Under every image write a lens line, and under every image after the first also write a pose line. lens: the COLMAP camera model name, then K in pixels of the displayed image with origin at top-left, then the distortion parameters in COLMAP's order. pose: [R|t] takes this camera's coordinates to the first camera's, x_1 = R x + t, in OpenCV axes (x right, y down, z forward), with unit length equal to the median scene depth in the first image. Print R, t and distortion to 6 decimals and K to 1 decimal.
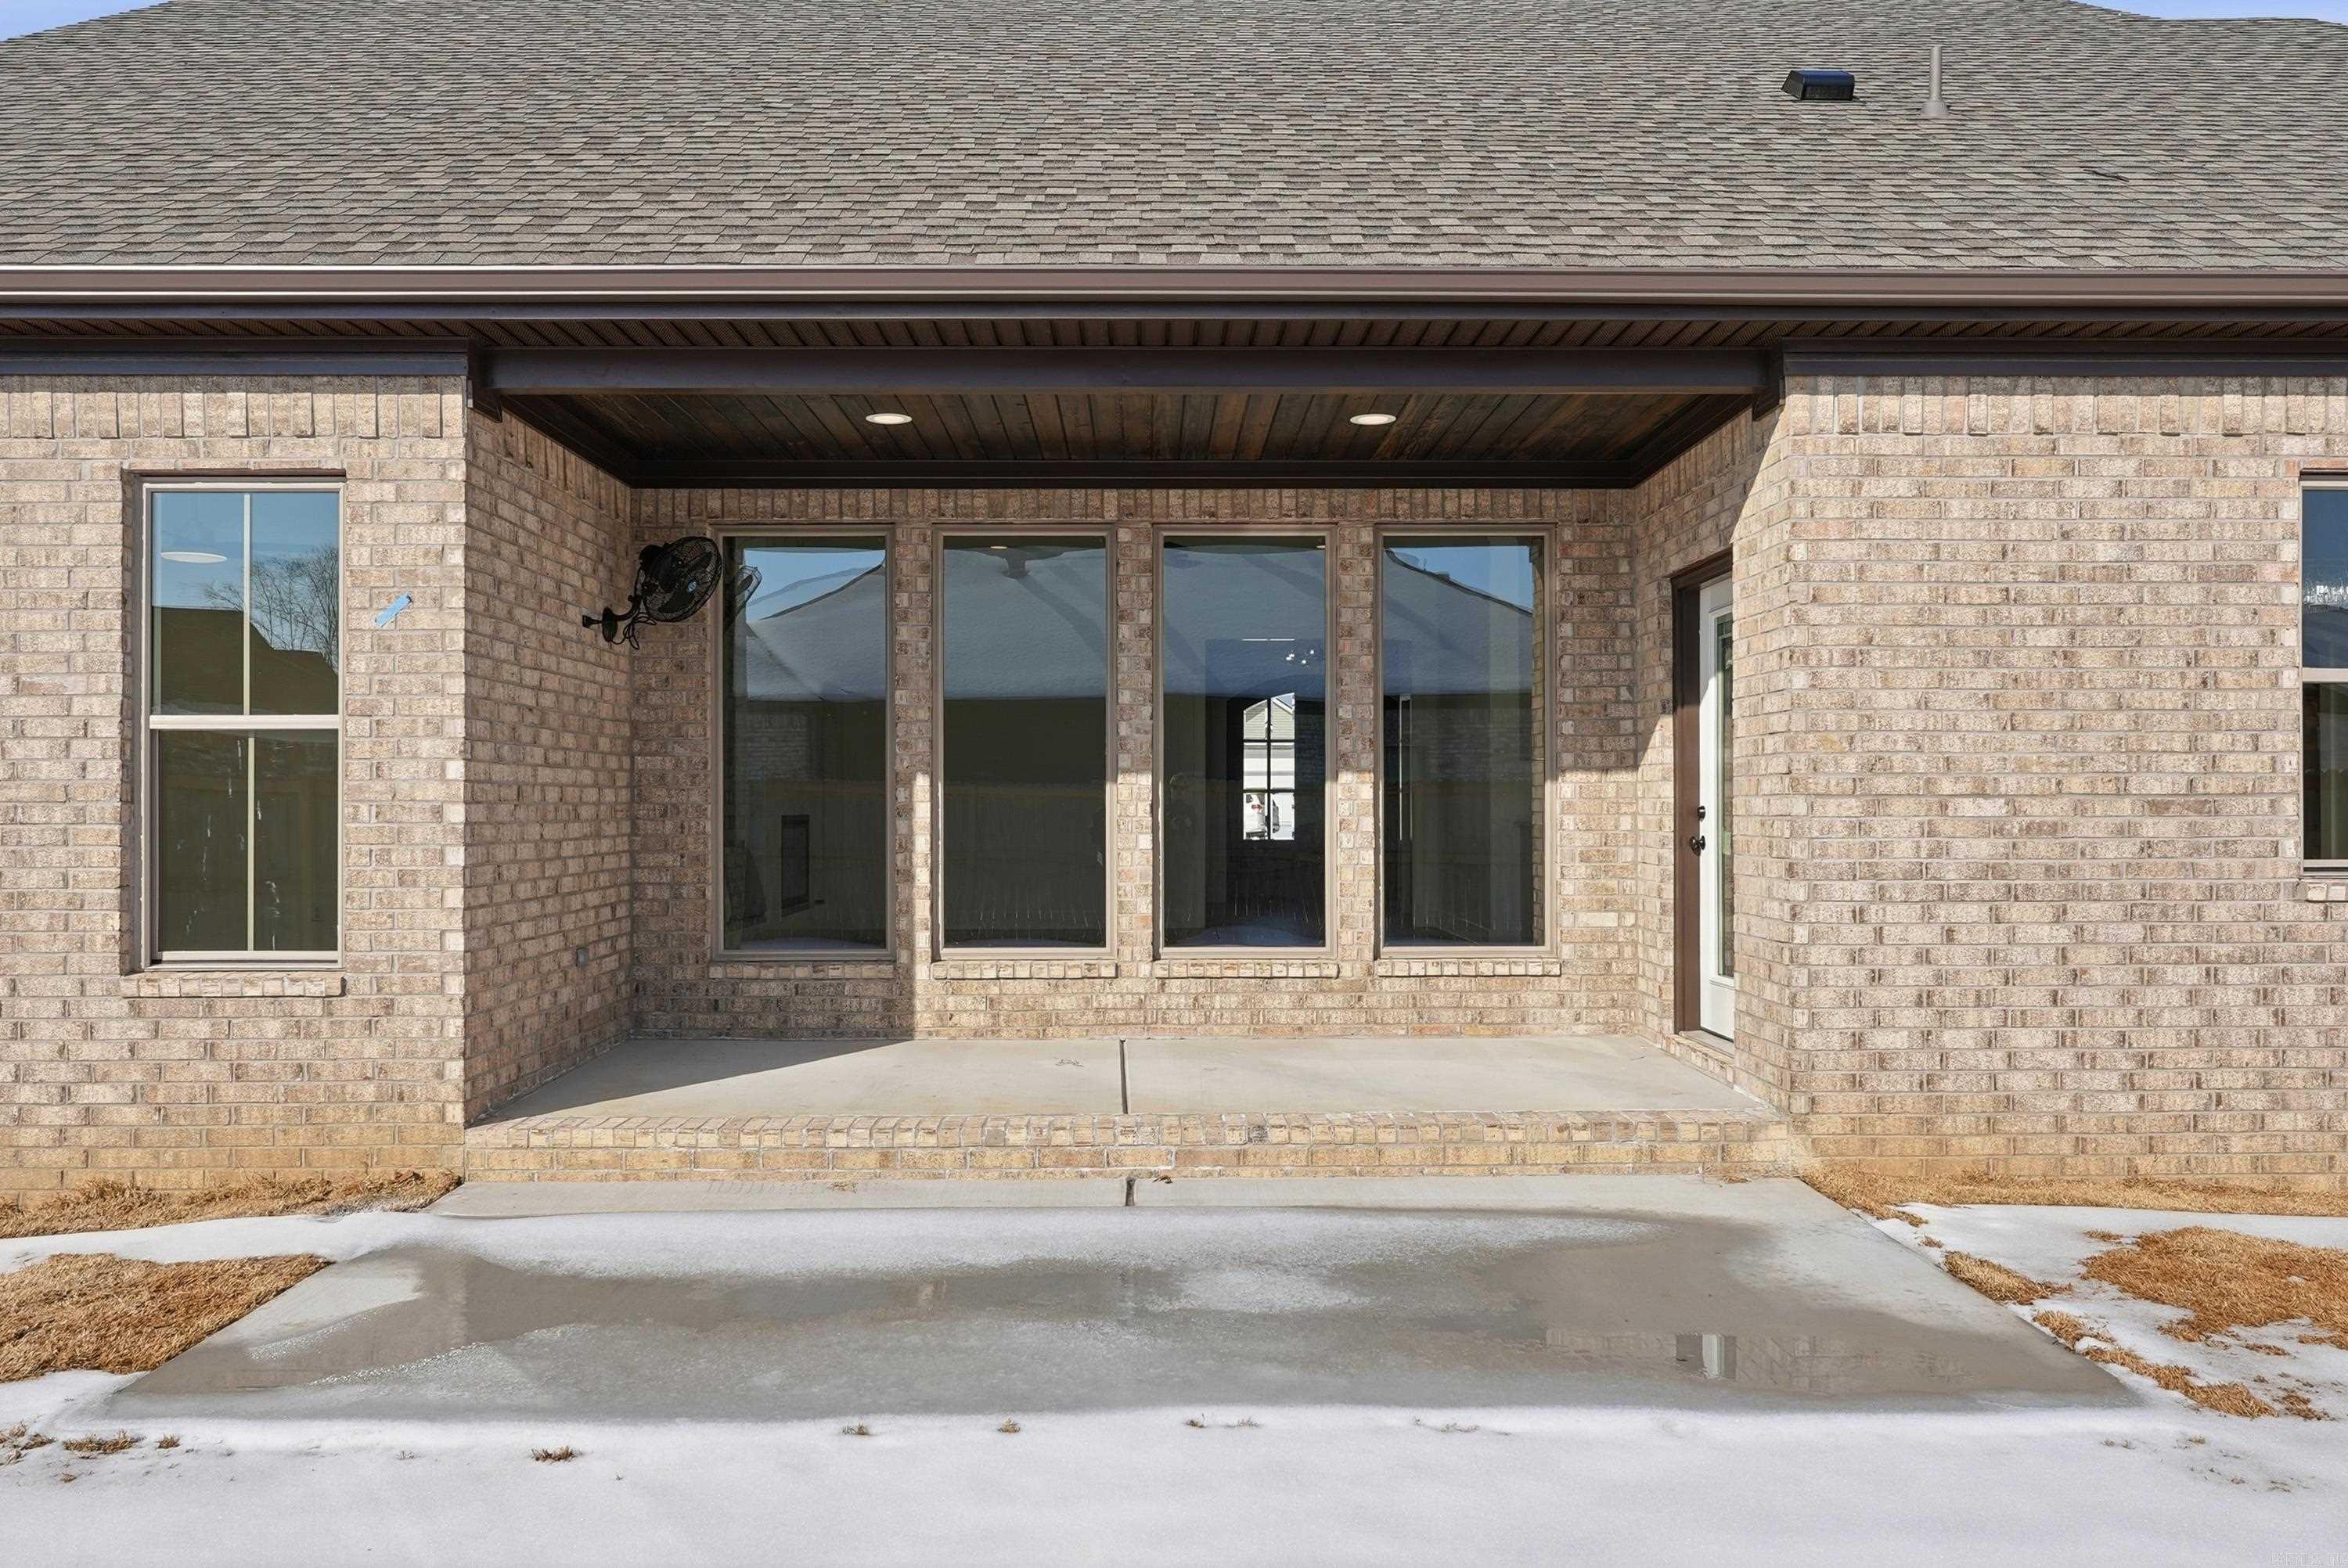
lens RADIAL K [[1827.6, 0, 1182.2], [0, 1827.6, 798.3], [0, 0, 1]] dist [0.006189, -0.003672]
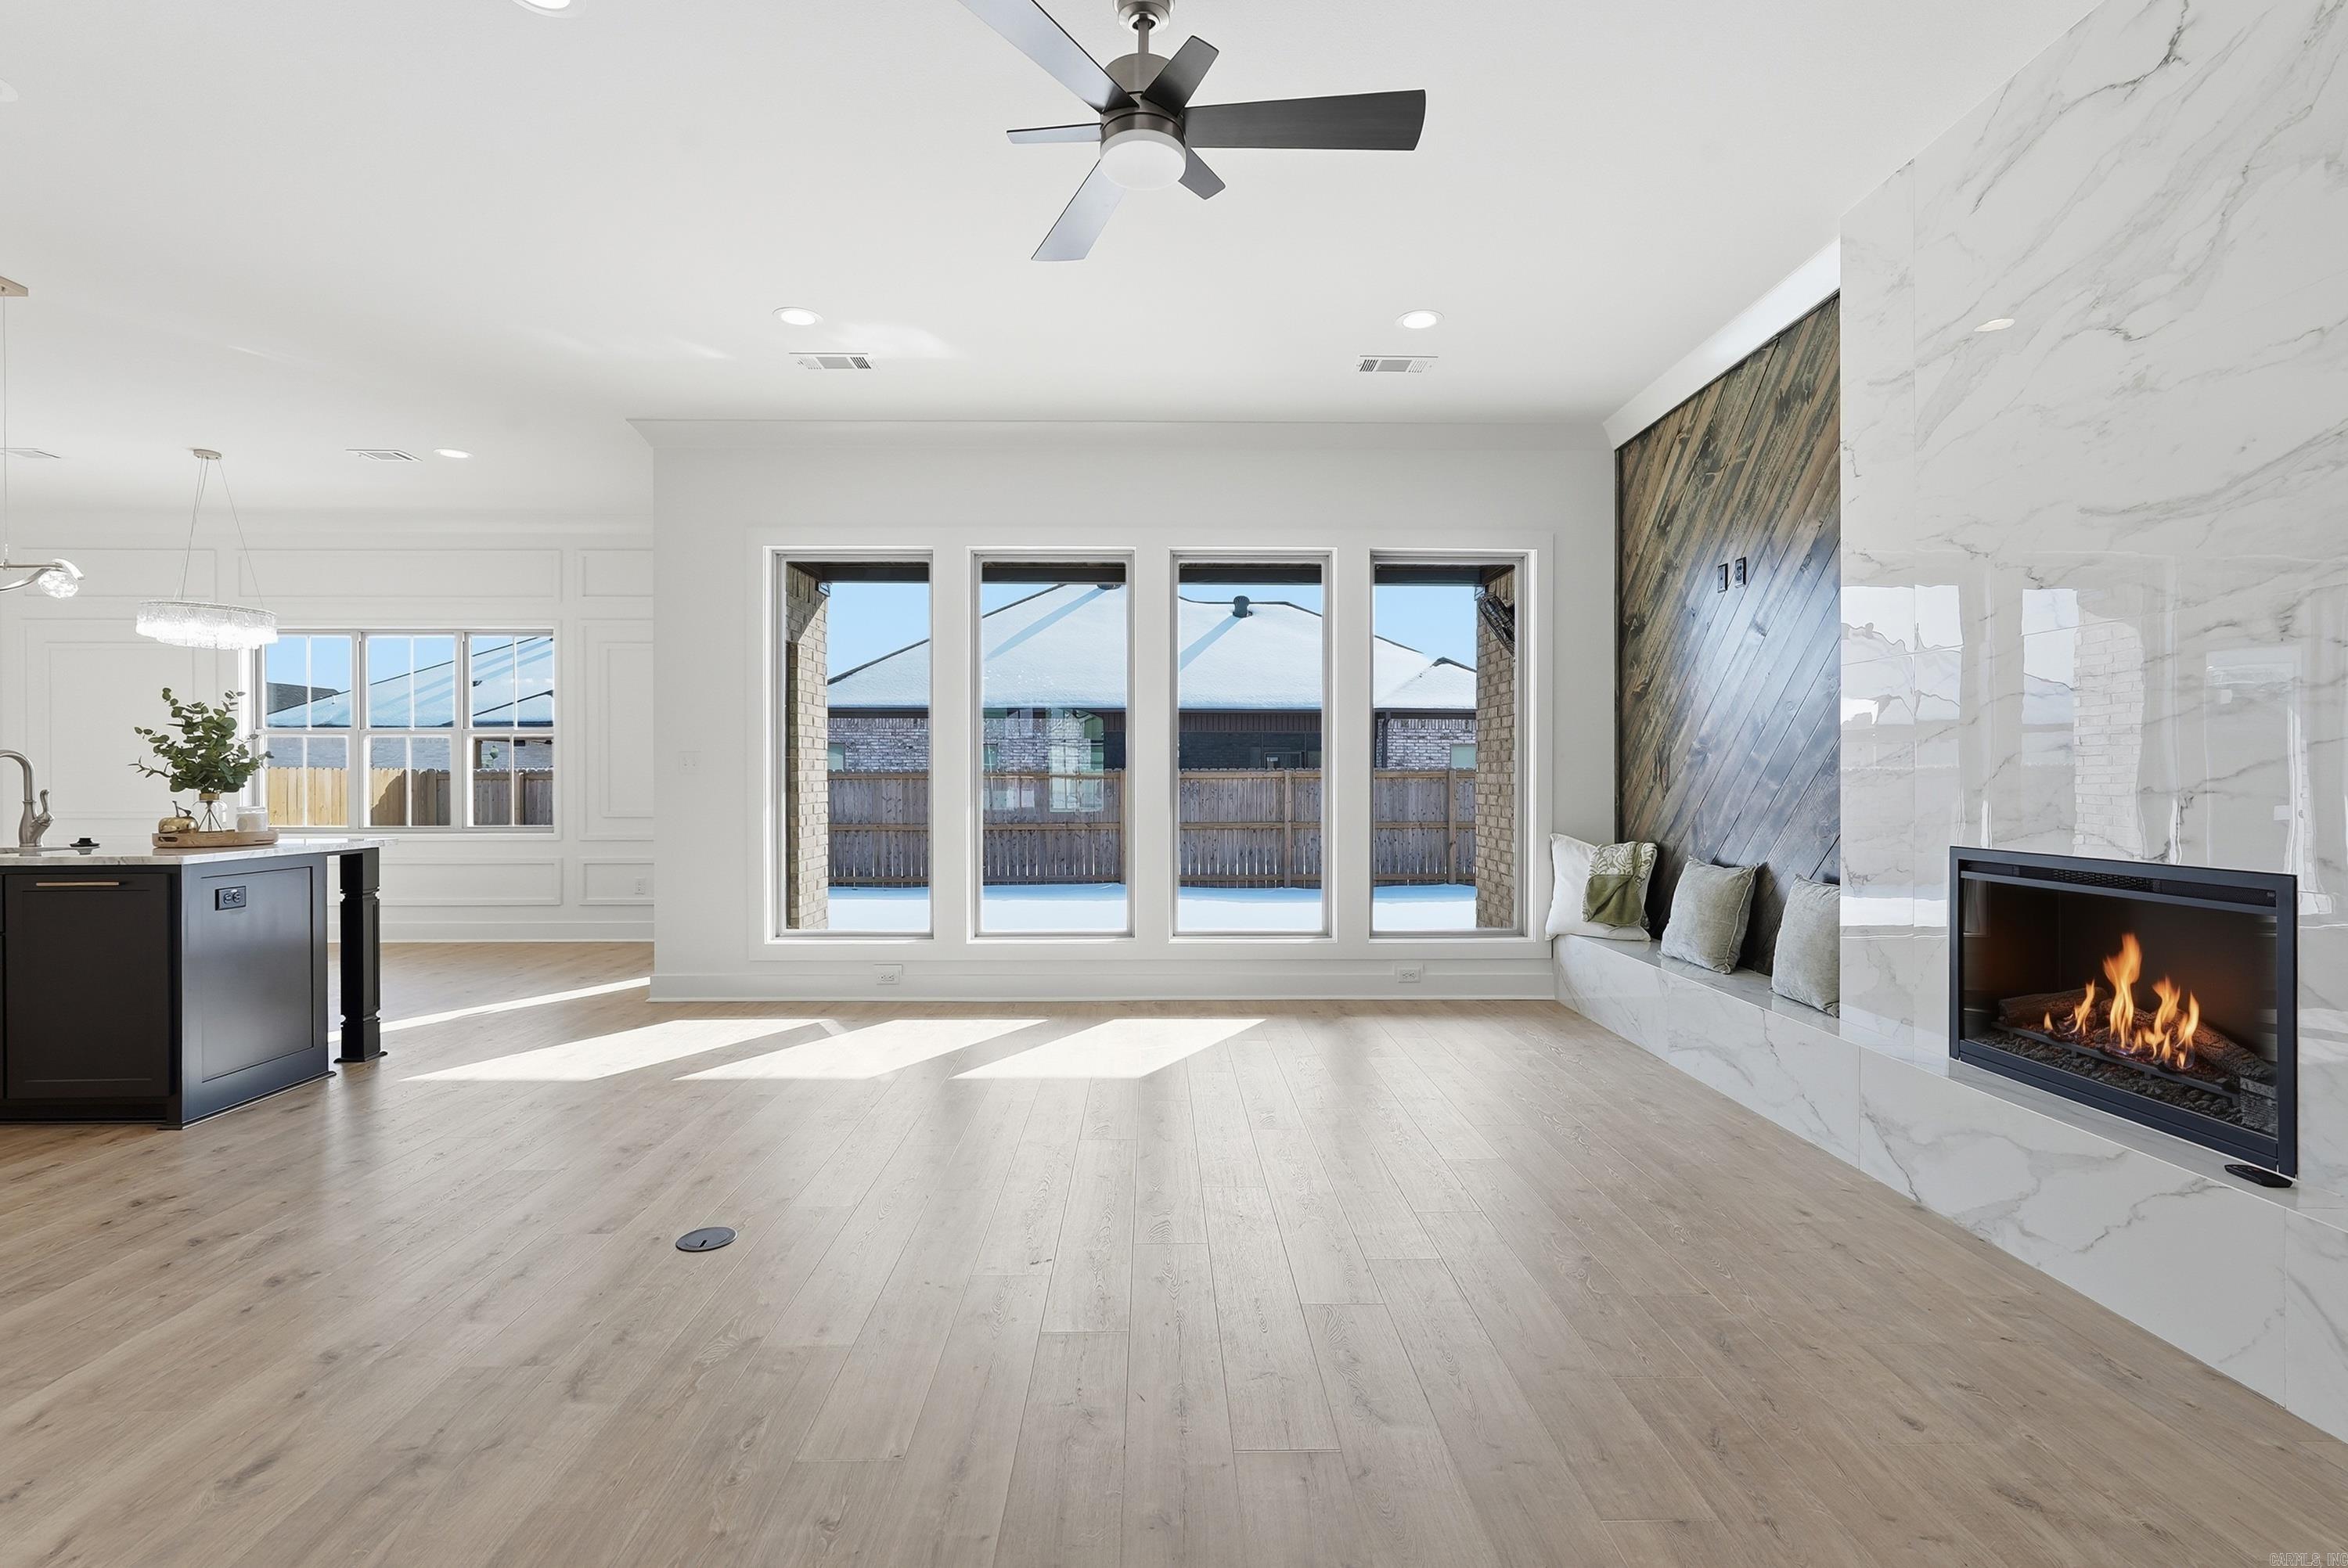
lens RADIAL K [[1047.5, 0, 1177.4], [0, 1047.5, 784.6], [0, 0, 1]] dist [-0.013433, 0.007208]
pose [[-0.999844, 0.000591, -0.017651, -0.033417], [0.000578, 1.000000, 0.000749, -0.008778], [0.017651, 0.000739, -0.999844, 2.125861]]
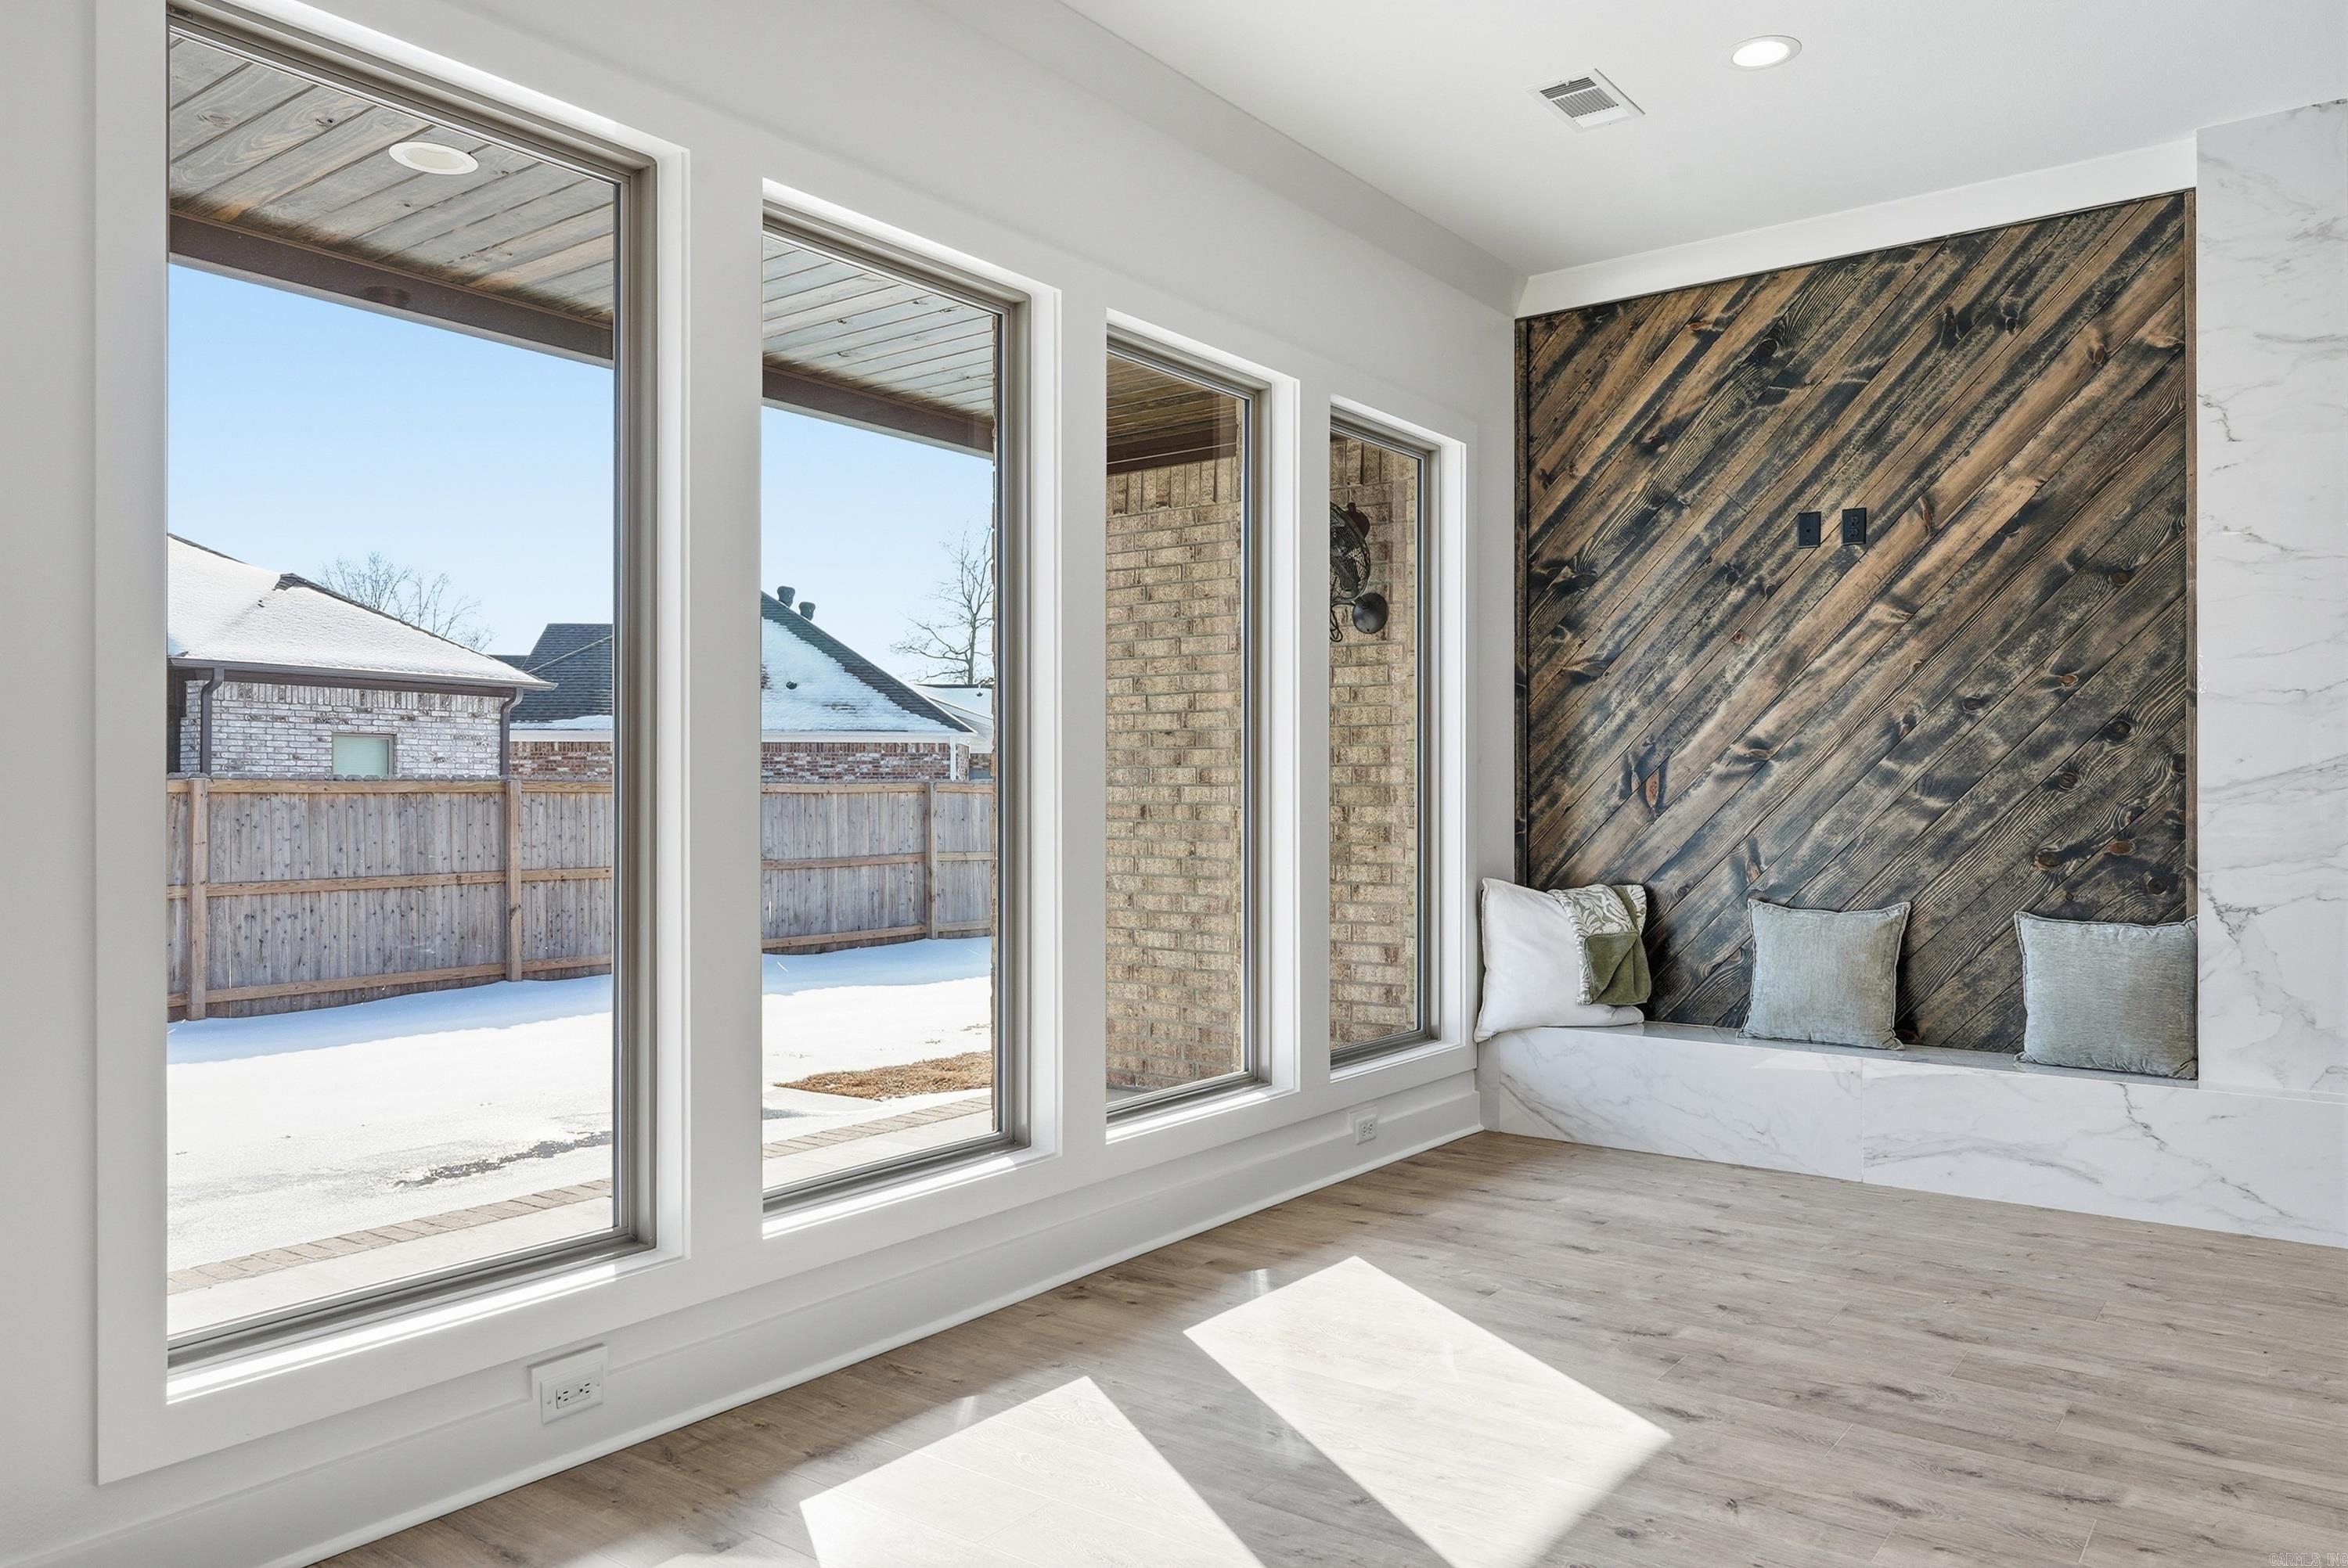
lens RADIAL K [[1607.3, 0, 1169.7], [0, 1607.3, 782.9], [0, 0, 1]] dist [-0.003736, 0.004857]
pose [[-0.604601, -0.004162, -0.796518, 0.414626], [0.005139, 0.999945, -0.009126, -0.012107], [0.796512, -0.009611, -0.604547, 1.684372]]
